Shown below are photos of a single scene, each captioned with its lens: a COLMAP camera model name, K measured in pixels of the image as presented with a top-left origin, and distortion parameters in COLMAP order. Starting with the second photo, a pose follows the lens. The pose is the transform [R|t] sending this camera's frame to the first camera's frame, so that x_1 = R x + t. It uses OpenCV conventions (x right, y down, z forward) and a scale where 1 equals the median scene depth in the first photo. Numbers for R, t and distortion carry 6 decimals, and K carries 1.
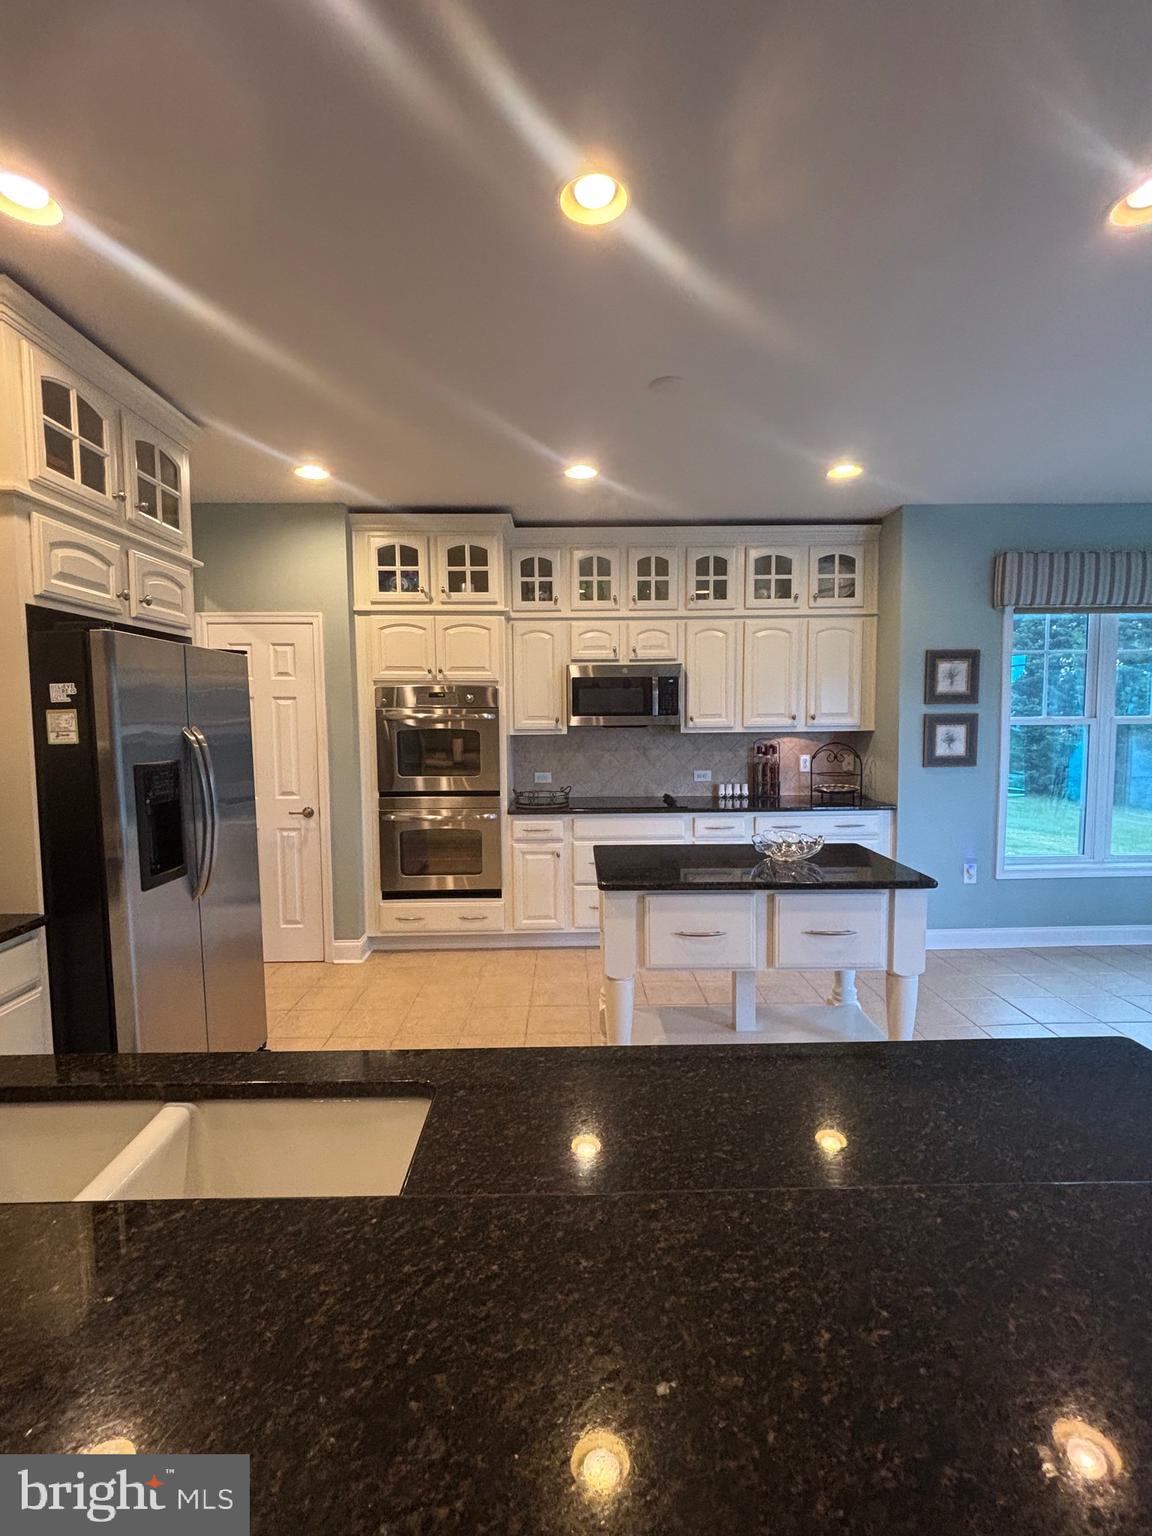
lens RADIAL K [[690.5, 0, 582.6], [0, 690.5, 770.9], [0, 0, 1]] dist [-0.001635, -0.000281]
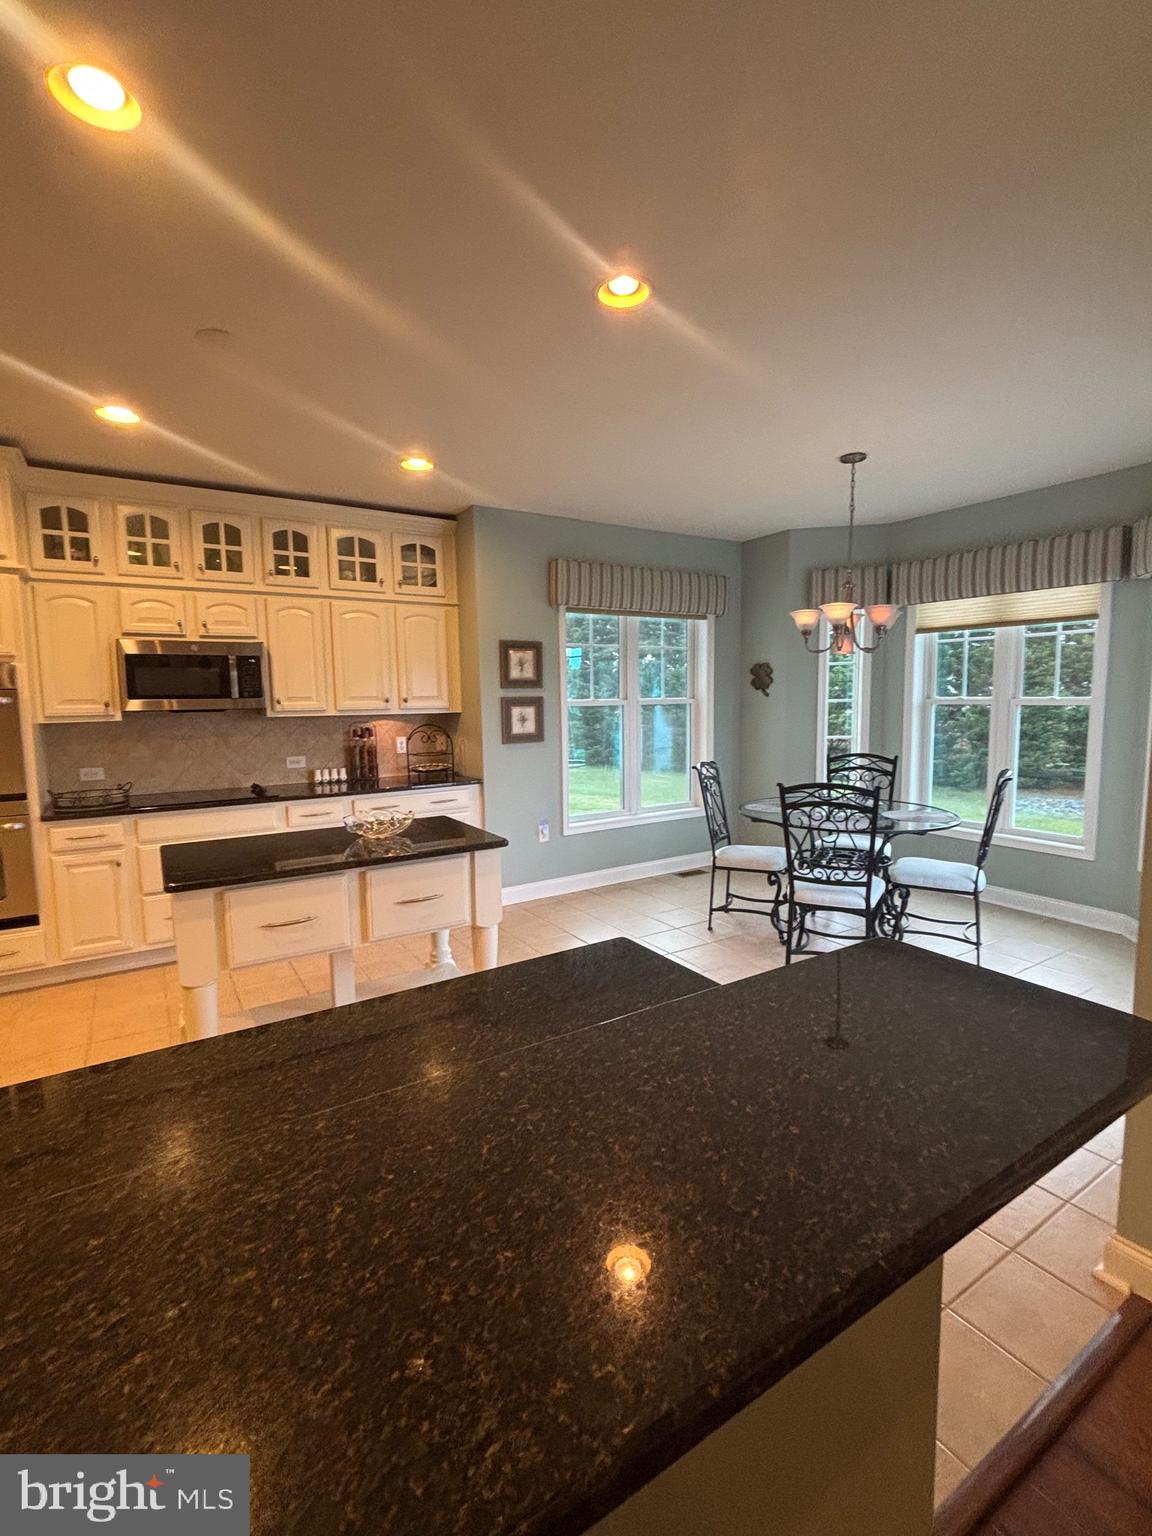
lens RADIAL K [[690.5, 0, 580.0], [0, 690.5, 769.9], [0, 0, 1]] dist [-0.001635, -0.000281]
pose [[0.852738, -0.056294, 0.519297, 0.015362], [0.046164, 0.998407, 0.032427, 0.006082], [-0.520296, -0.003679, 0.853978, -0.023614]]
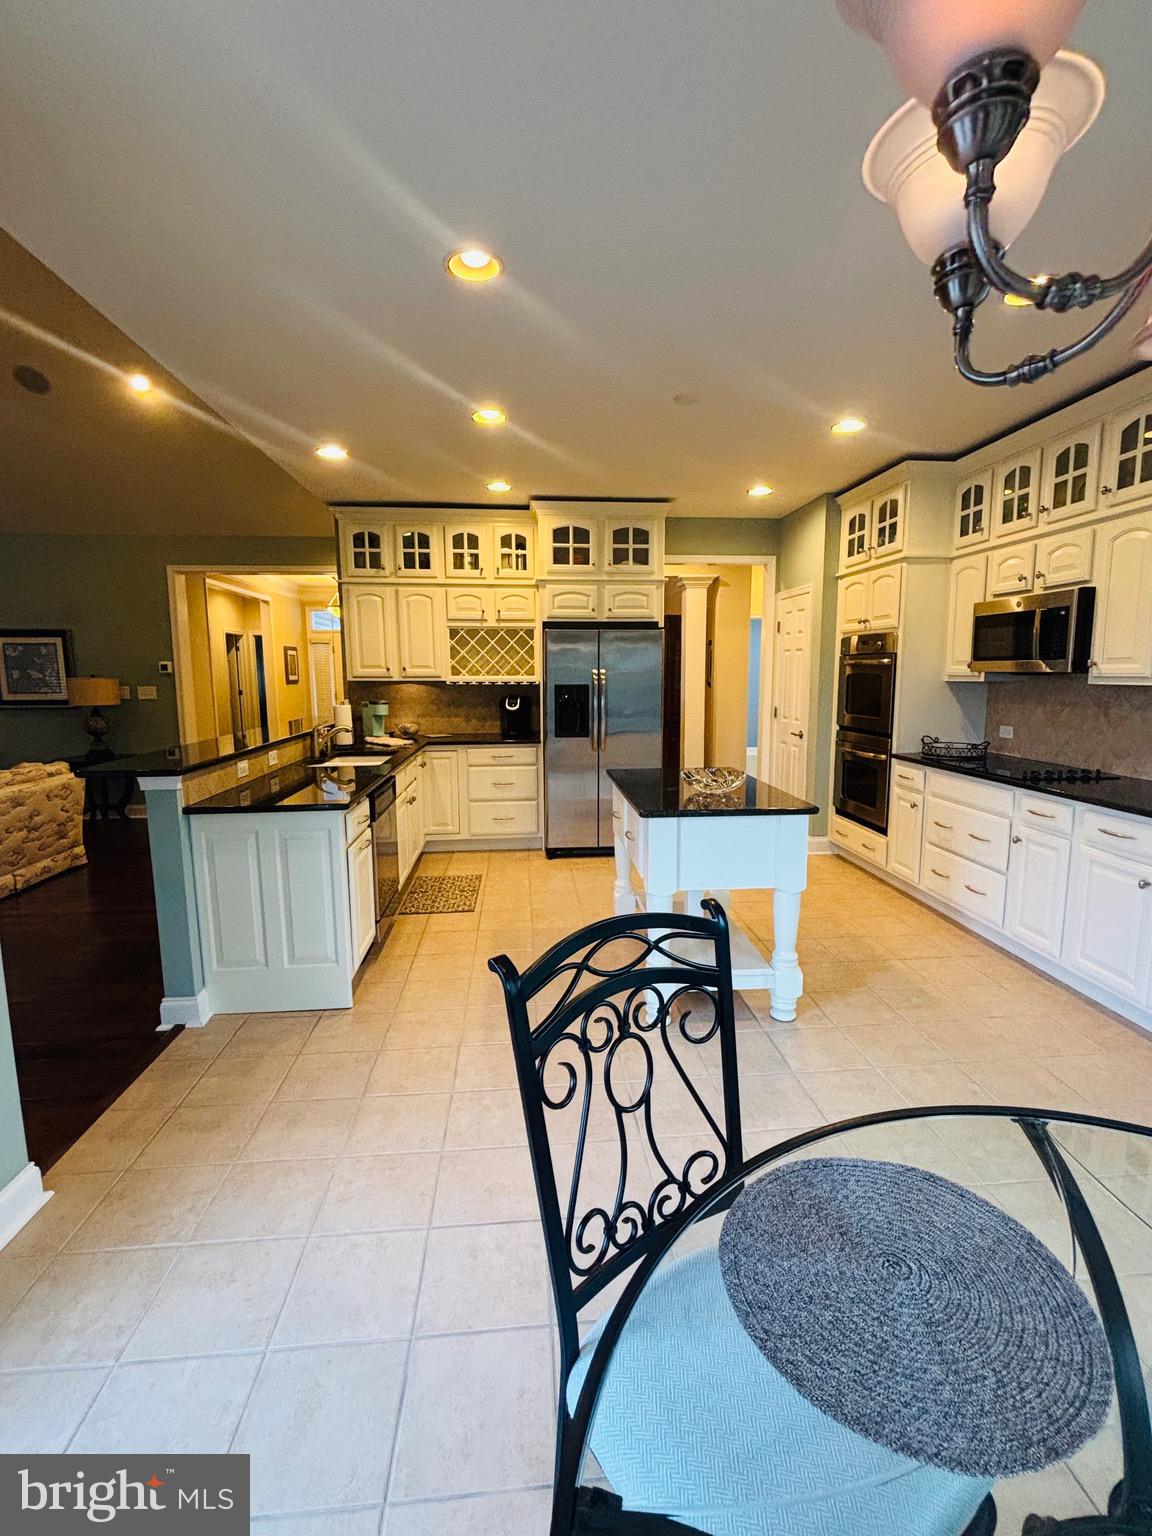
lens RADIAL K [[690.5, 0, 576.1], [0, 690.5, 766.1], [0, 0, 1]] dist [-0.001635, -0.000281]
pose [[0.083362, 0.147257, -0.985579, 0.913696], [-0.074445, 0.987178, 0.141199, -0.036120], [0.993735, 0.061600, 0.093256, 0.452658]]
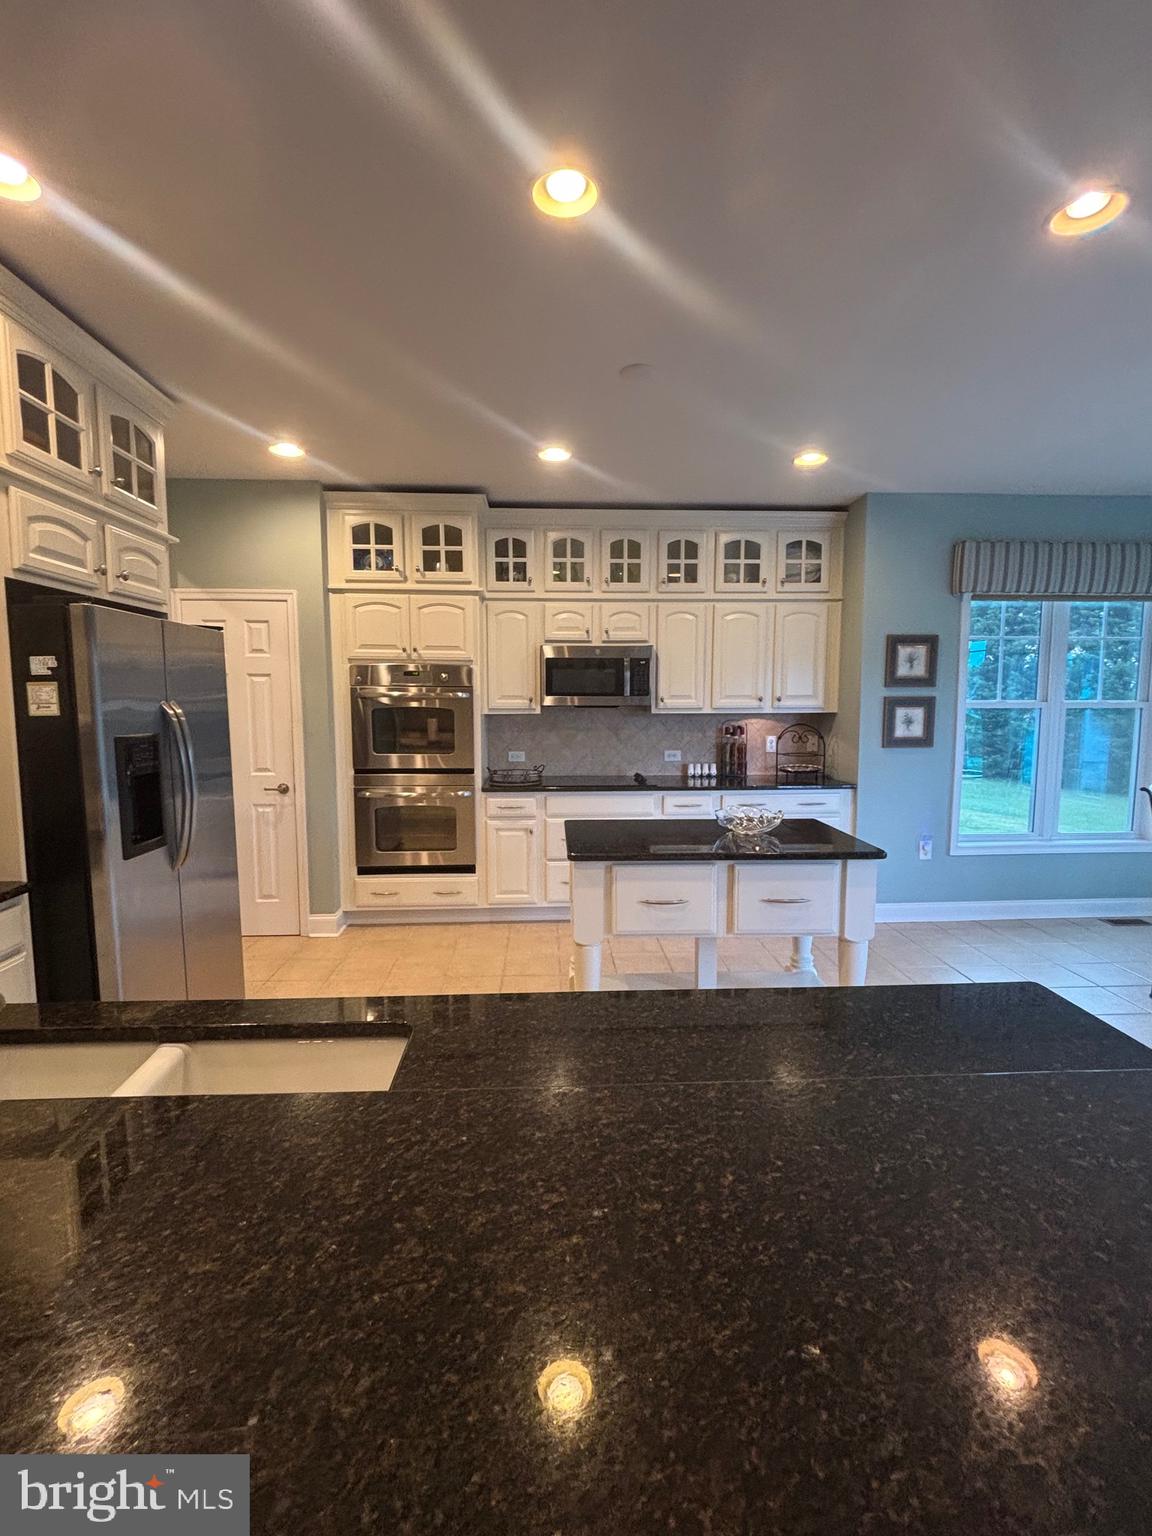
lens RADIAL K [[690.5, 0, 580.5], [0, 690.5, 770.8], [0, 0, 1]] dist [-0.001635, -0.000281]
pose [[0.999442, 0.005333, 0.032966, 0.004154], [-0.006159, 0.999668, 0.025010, 0.006026], [-0.032822, -0.025199, 0.999144, -0.024750]]
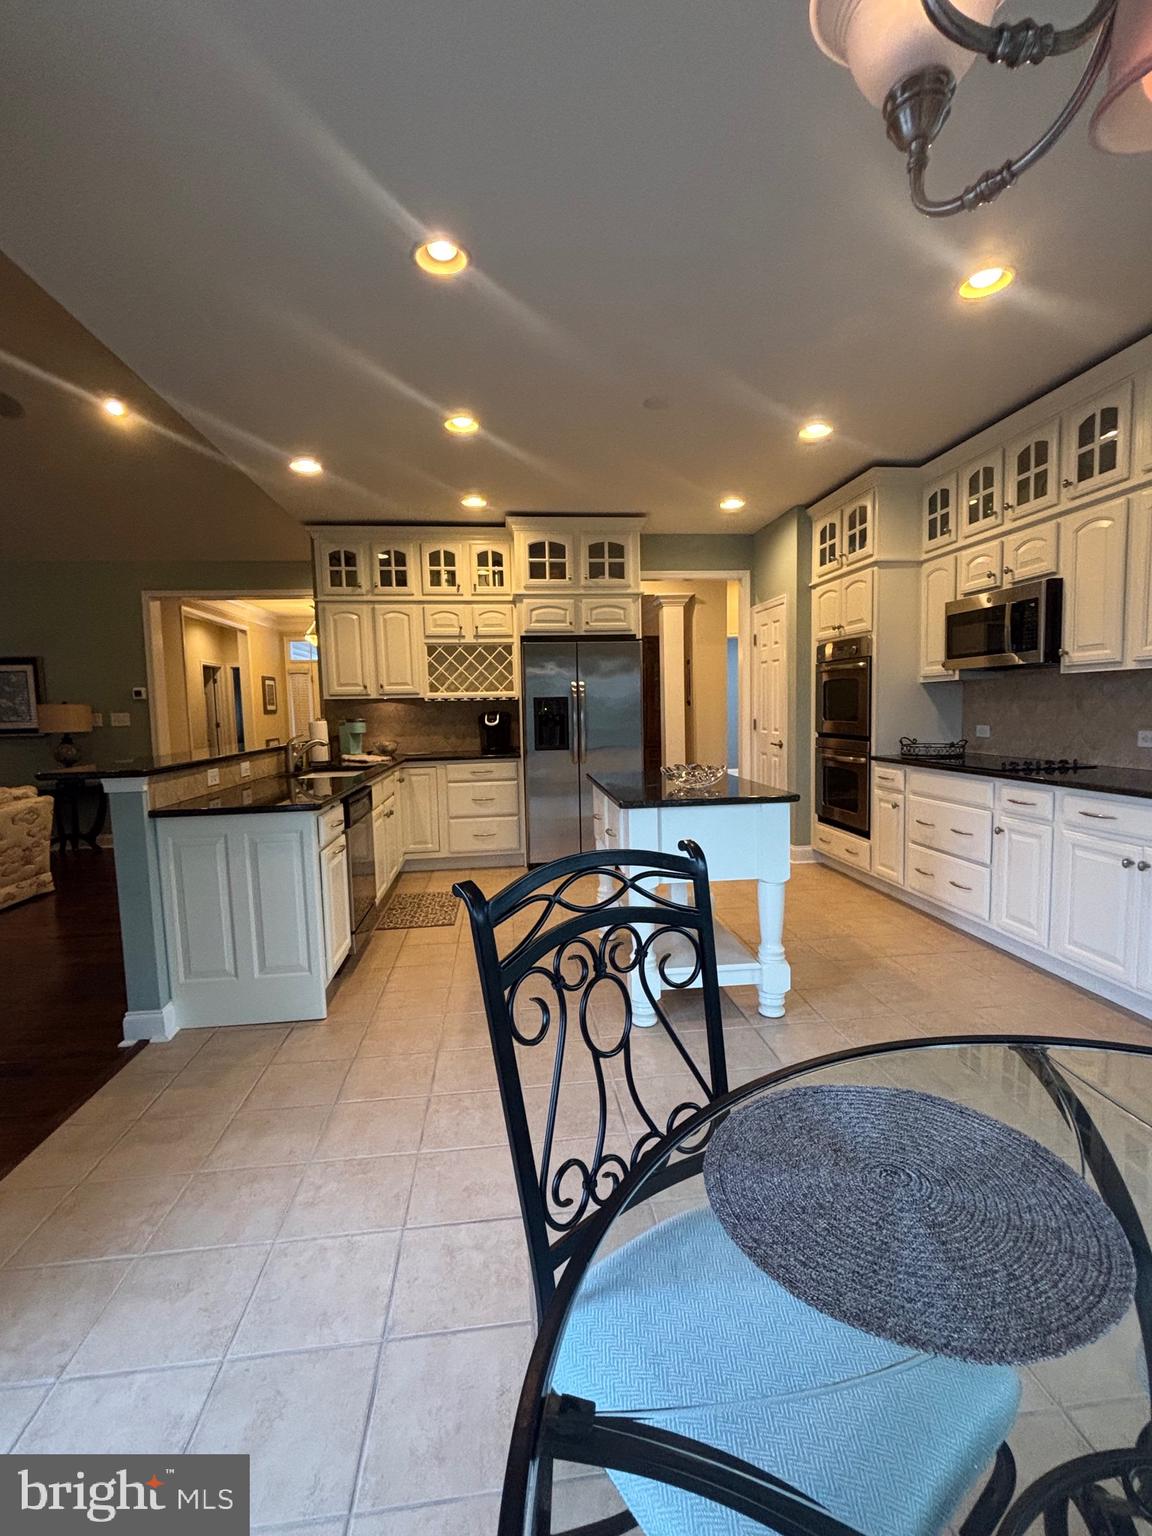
lens RADIAL K [[690.5, 0, 574.8], [0, 690.5, 767.3], [0, 0, 1]] dist [-0.001635, -0.000281]
pose [[0.107599, 0.095520, -0.989595, 0.908828], [-0.056370, 0.994359, 0.089851, 0.007225], [0.992595, 0.046116, 0.112377, 0.461748]]
